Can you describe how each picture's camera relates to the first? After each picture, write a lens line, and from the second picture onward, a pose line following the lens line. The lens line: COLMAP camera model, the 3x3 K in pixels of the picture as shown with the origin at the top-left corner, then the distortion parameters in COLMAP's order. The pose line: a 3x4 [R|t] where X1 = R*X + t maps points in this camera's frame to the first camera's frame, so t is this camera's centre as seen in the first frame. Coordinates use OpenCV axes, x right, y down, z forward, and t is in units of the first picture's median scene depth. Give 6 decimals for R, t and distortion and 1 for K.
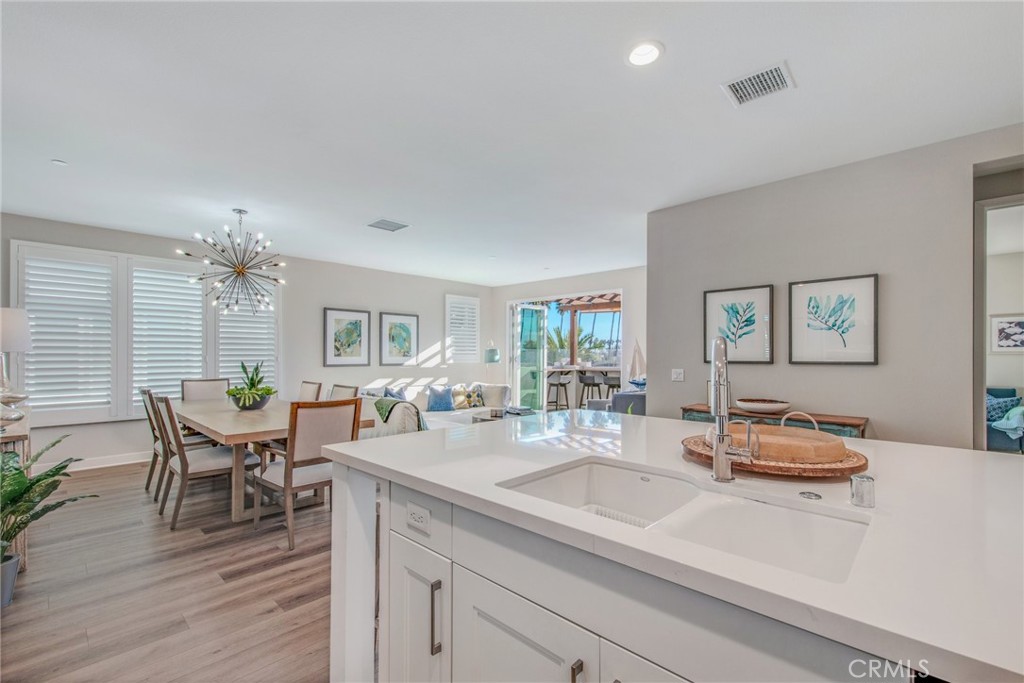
lens RADIAL K [[452.0, 0, 509.6], [0, 452.0, 355.3], [0, 0, 1]] dist [0.012709, -0.006011]
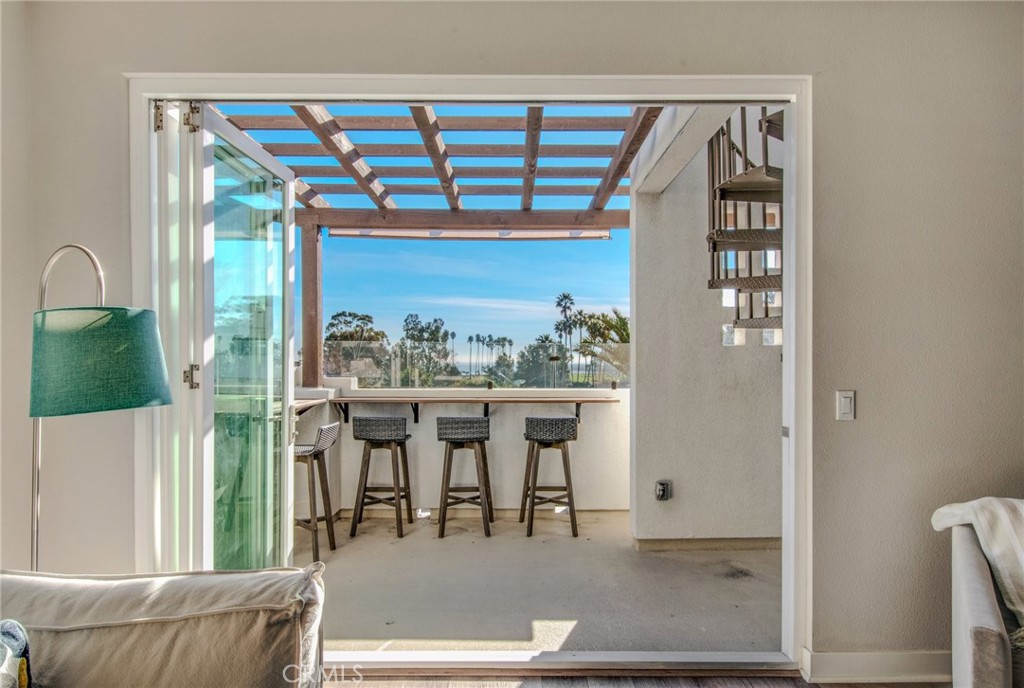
lens RADIAL K [[573.3, 0, 508.0], [0, 573.3, 369.6], [0, 0, 1]] dist [0.011509, -0.010922]
pose [[0.719963, -0.016513, 0.693816, -0.113110], [0.004451, 0.999806, 0.019177, 0.002493], [-0.693998, -0.010719, 0.719897, 1.250307]]
